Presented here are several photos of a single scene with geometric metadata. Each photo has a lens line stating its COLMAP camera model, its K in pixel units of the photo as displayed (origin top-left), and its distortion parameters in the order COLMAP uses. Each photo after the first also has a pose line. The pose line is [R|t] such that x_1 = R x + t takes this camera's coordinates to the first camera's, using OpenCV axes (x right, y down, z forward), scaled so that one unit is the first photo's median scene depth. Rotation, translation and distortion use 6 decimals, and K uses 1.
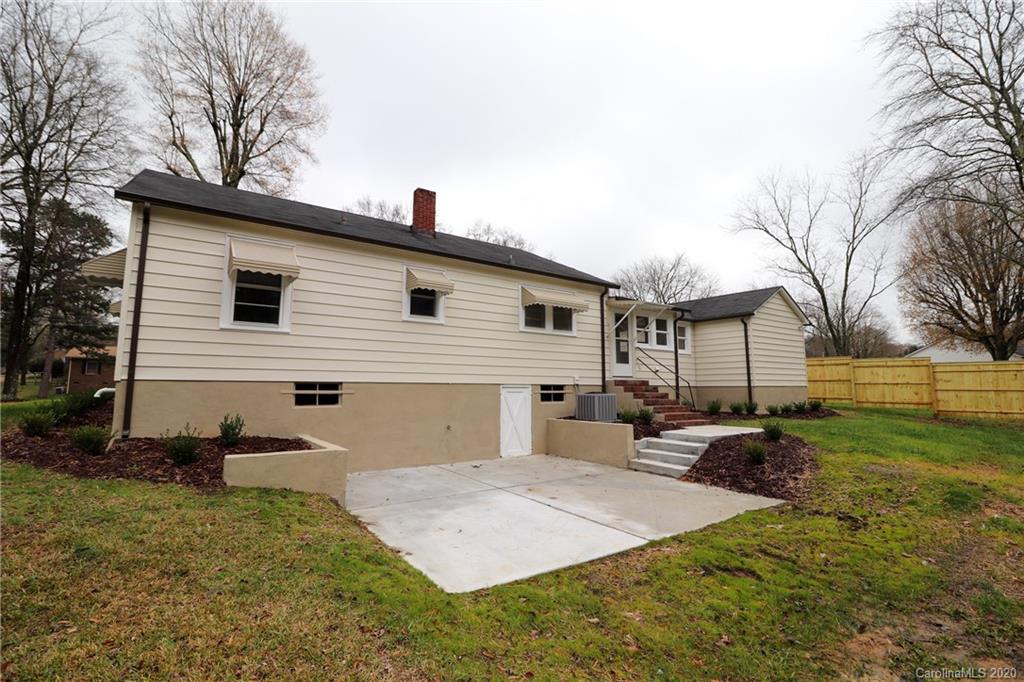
lens RADIAL K [[473.6, 0, 509.0], [0, 473.6, 326.8], [0, 0, 1]] dist [-0.001228, -0.011536]
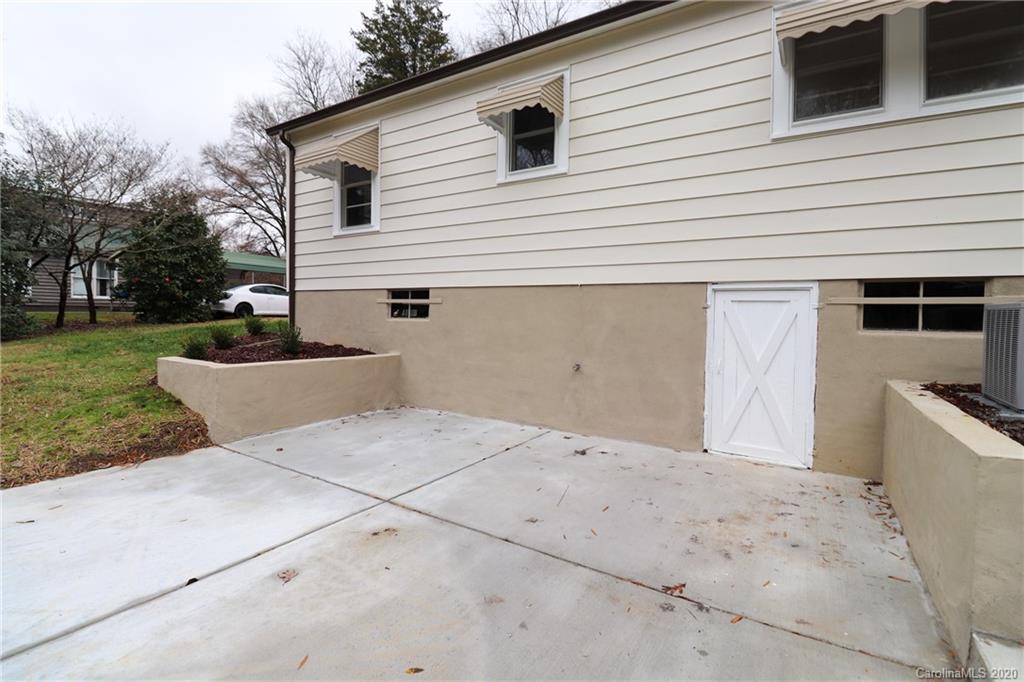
lens RADIAL K [[473.6, 0, 509.0], [0, 473.6, 326.8], [0, 0, 1]] dist [-0.001228, -0.011536]
pose [[0.364829, 0.028726, -0.930631, 0.379847], [0.107419, 0.991551, 0.072718, 0.135794], [0.924857, -0.126497, 0.358661, 0.837388]]
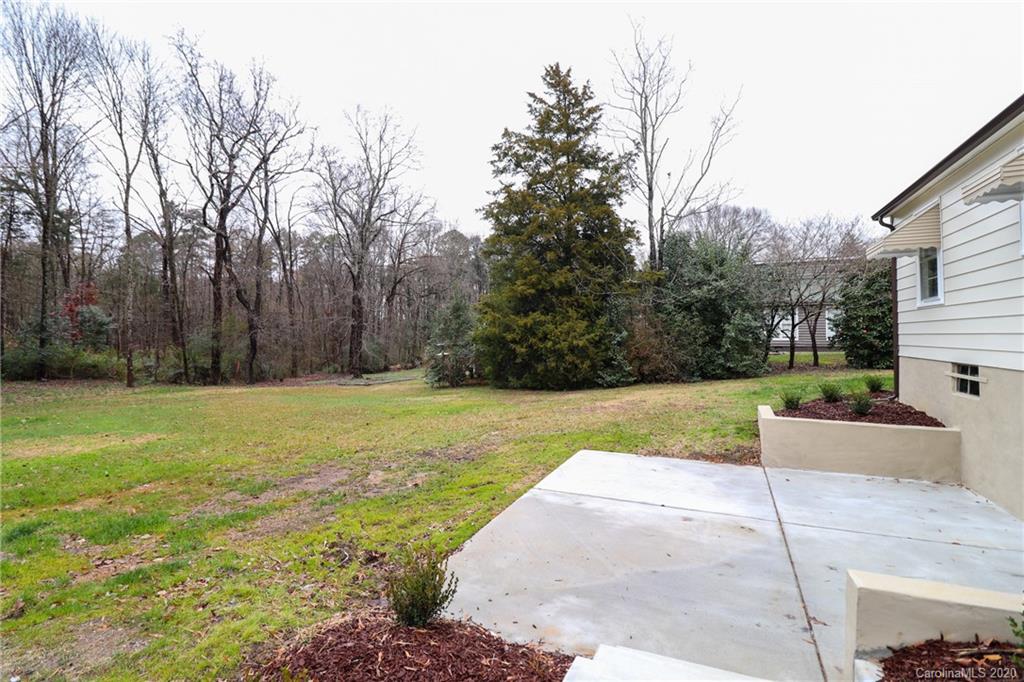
lens RADIAL K [[473.6, 0, 509.0], [0, 473.6, 326.8], [0, 0, 1]] dist [-0.001228, -0.011536]
pose [[-0.865325, -0.011078, -0.501089, 0.588086], [0.064363, 0.989022, -0.133013, 0.107204], [0.497062, -0.147351, -0.855112, 1.246129]]
